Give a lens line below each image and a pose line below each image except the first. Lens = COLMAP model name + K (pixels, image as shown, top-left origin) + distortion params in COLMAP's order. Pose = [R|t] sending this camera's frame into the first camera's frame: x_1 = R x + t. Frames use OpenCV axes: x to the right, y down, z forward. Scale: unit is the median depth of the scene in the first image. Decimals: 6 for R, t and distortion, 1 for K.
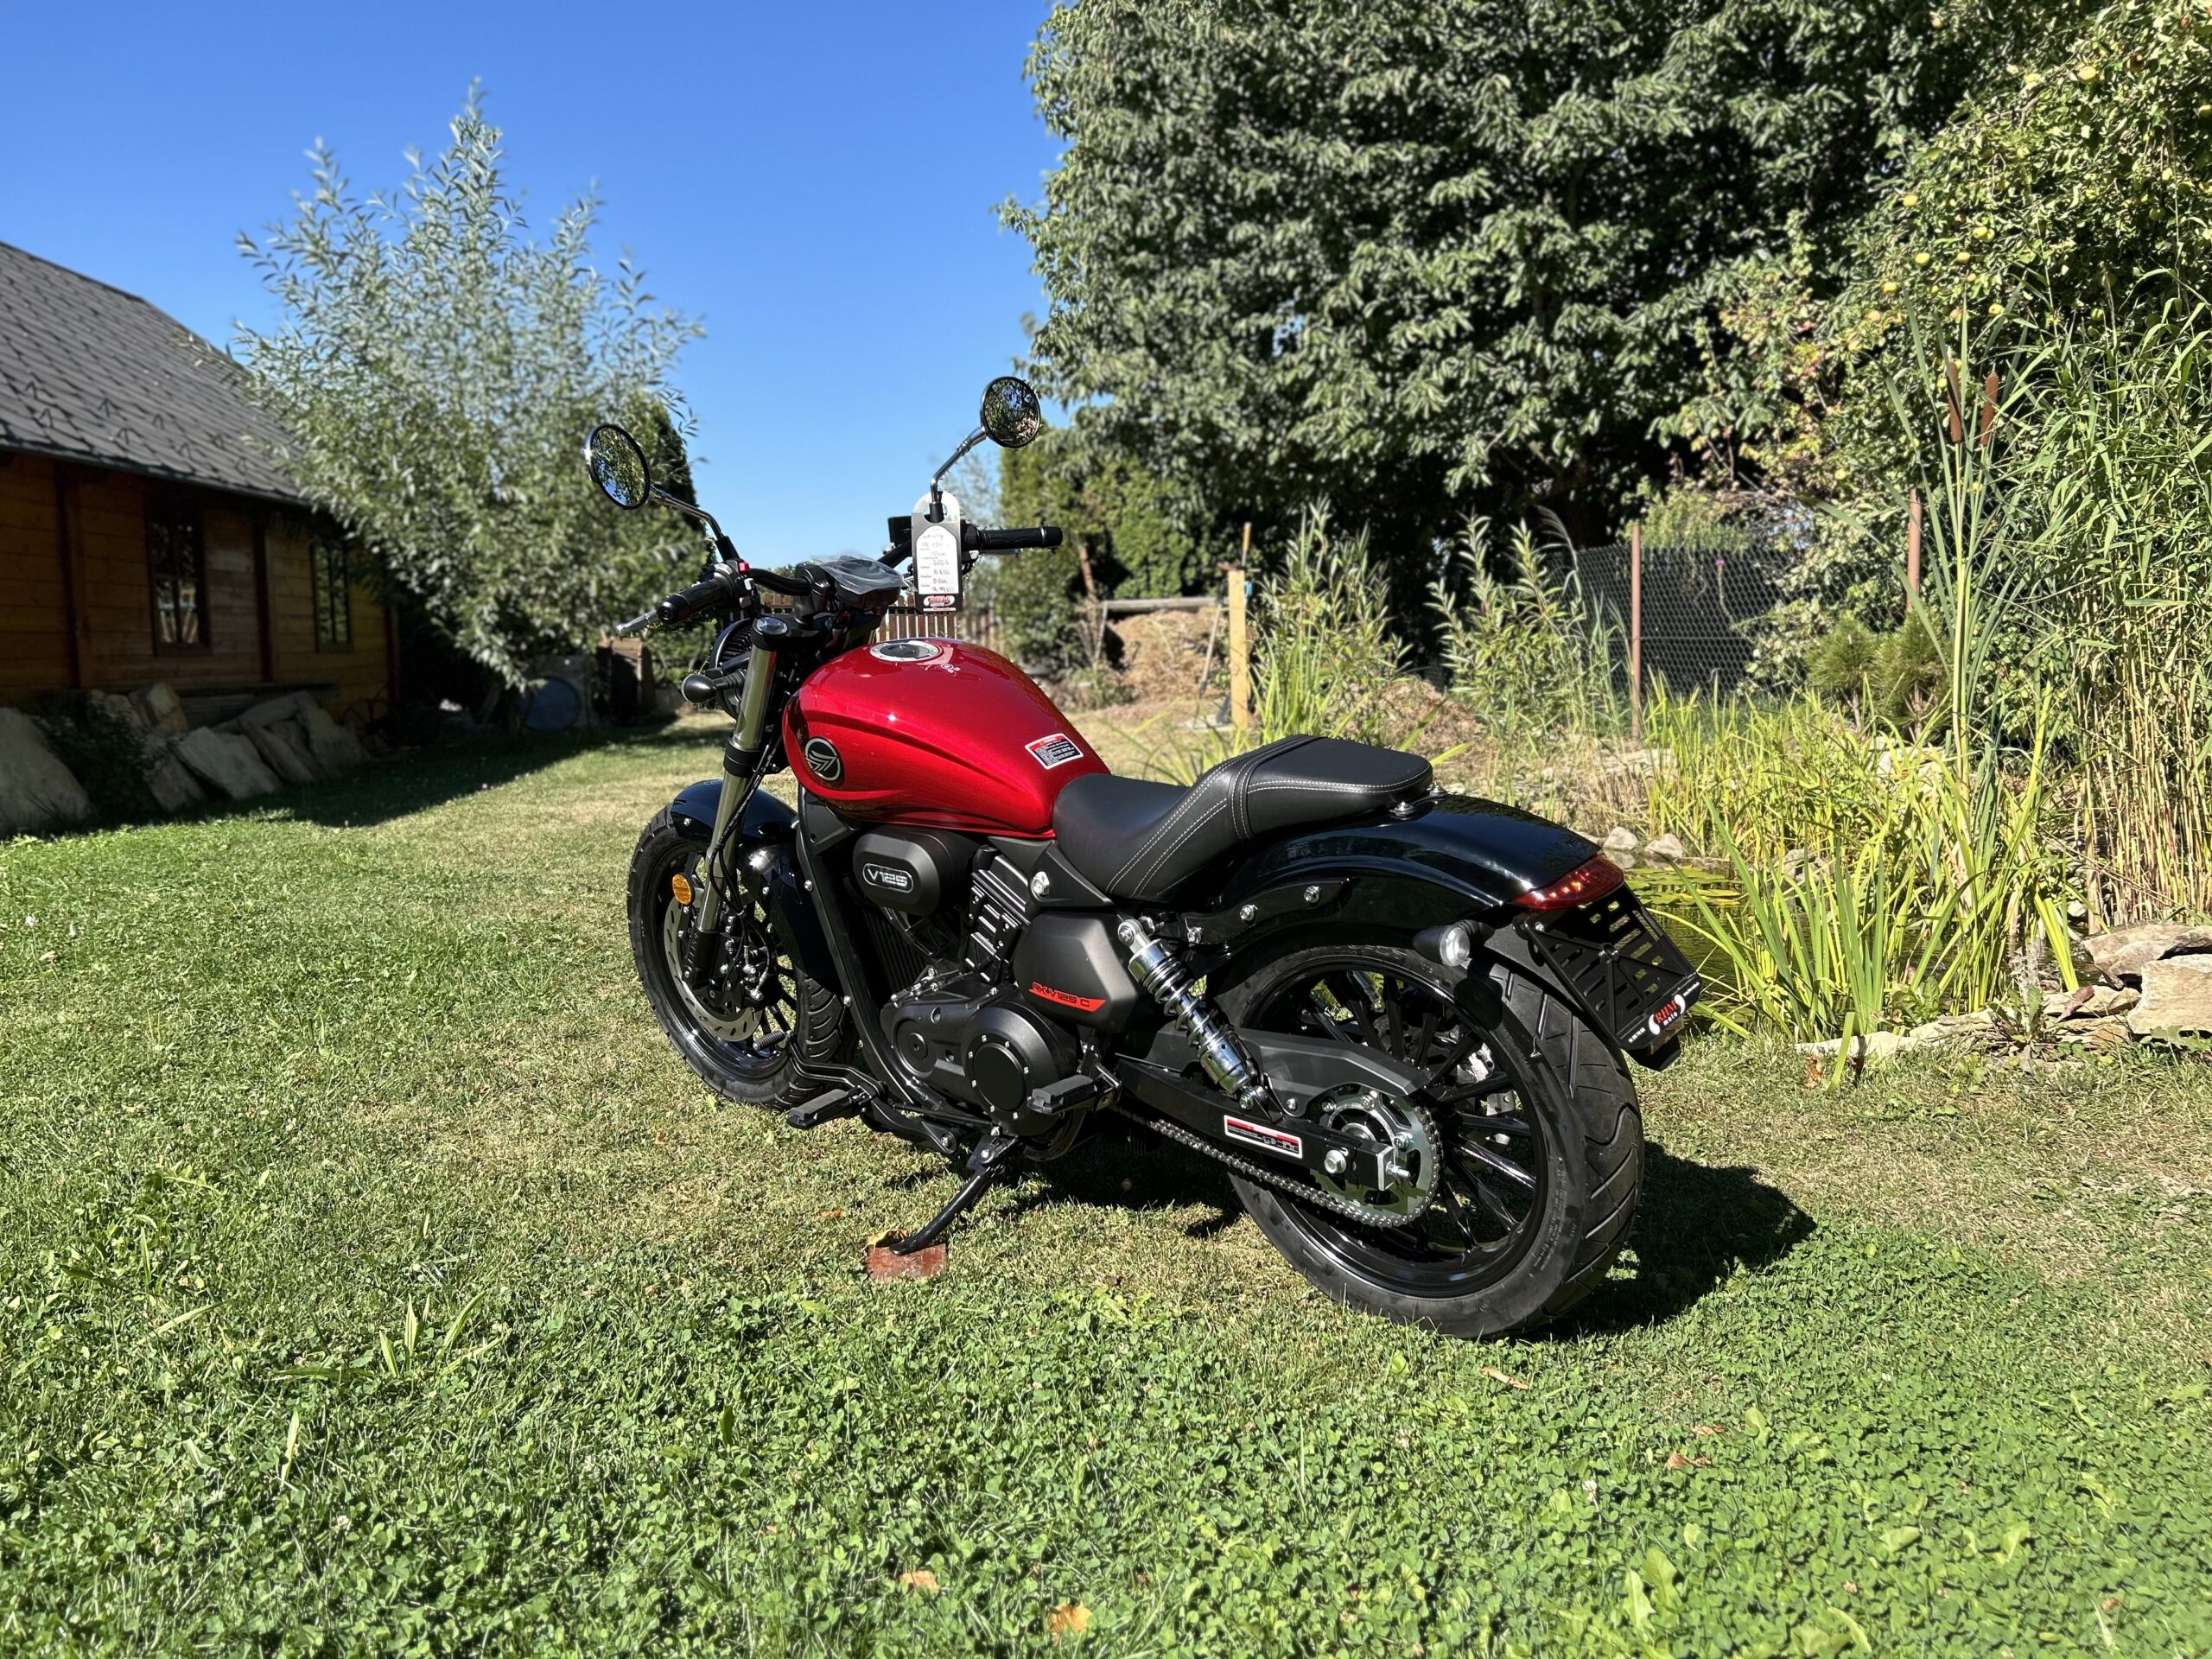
lens RADIAL K [[1659.6, 0, 1135.4], [0, 1659.6, 831.0], [0, 0, 1]] dist [0.080514, -0.113137]
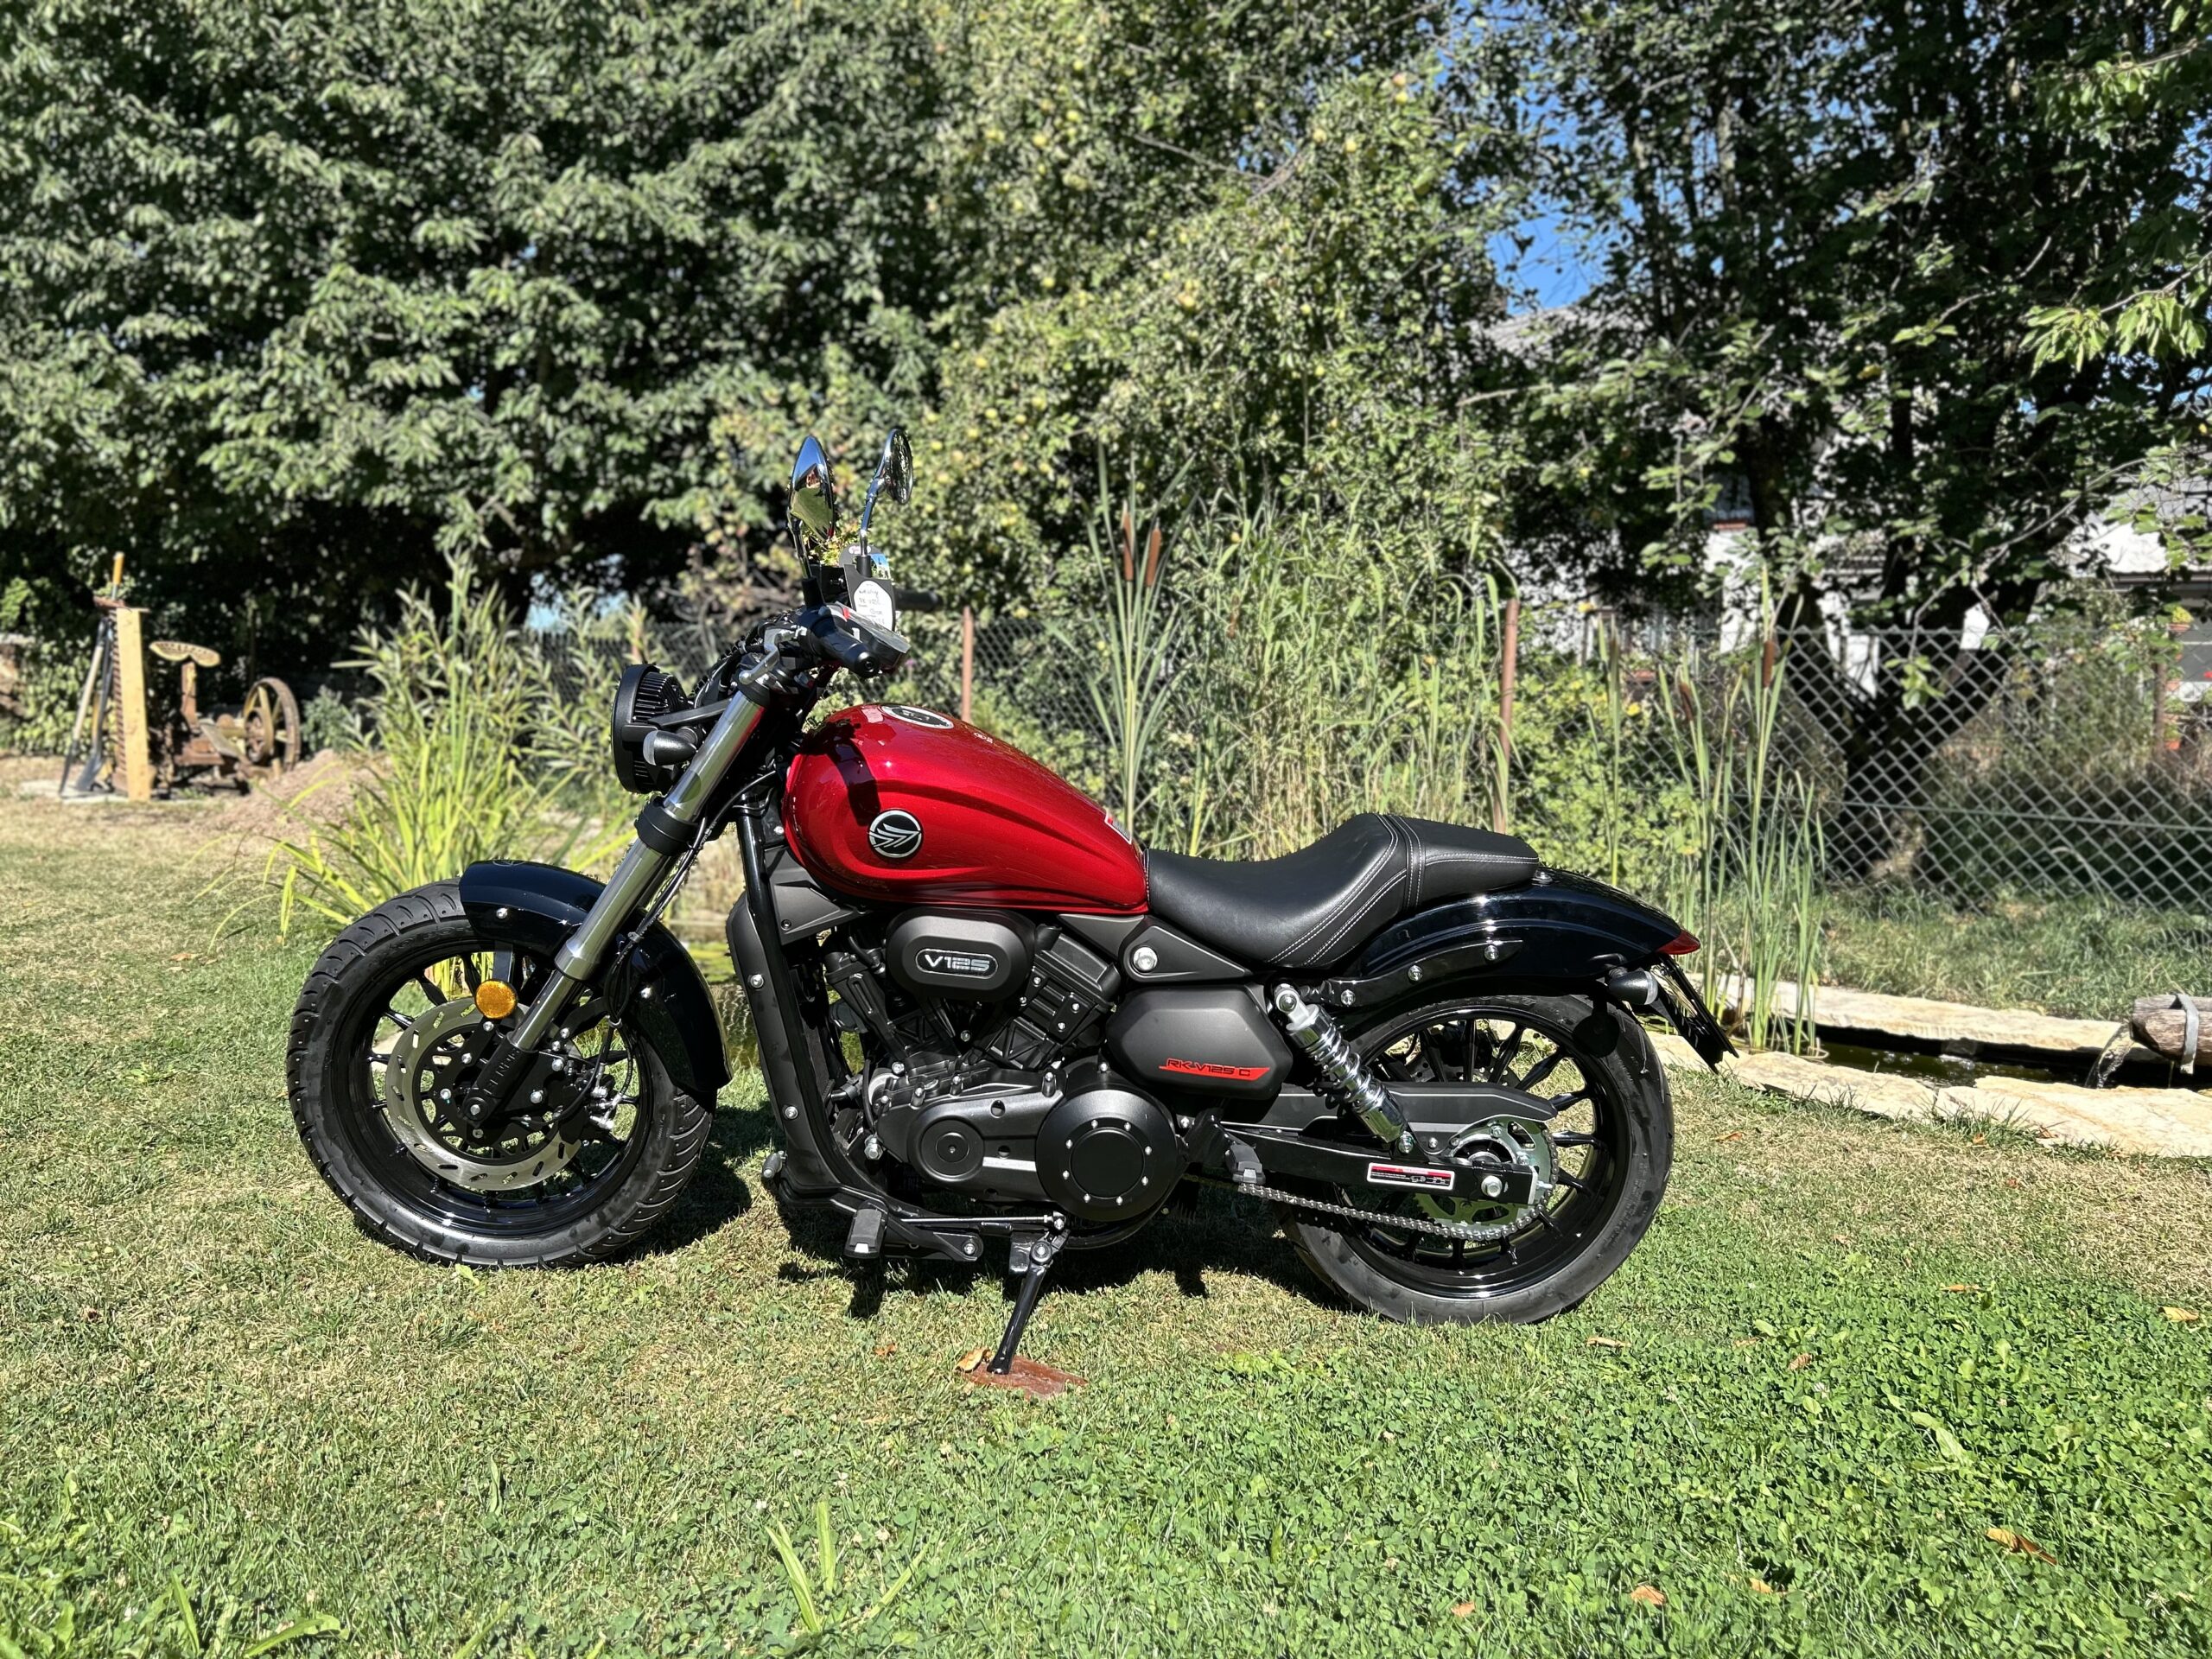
lens RADIAL K [[1659.6, 0, 1135.4], [0, 1659.6, 831.0], [0, 0, 1]] dist [0.080514, -0.113137]
pose [[0.739914, 0.007170, 0.672664, -0.162124], [0.025001, 0.998959, -0.038148, -0.001677], [-0.672237, 0.045043, 0.738964, 0.058678]]
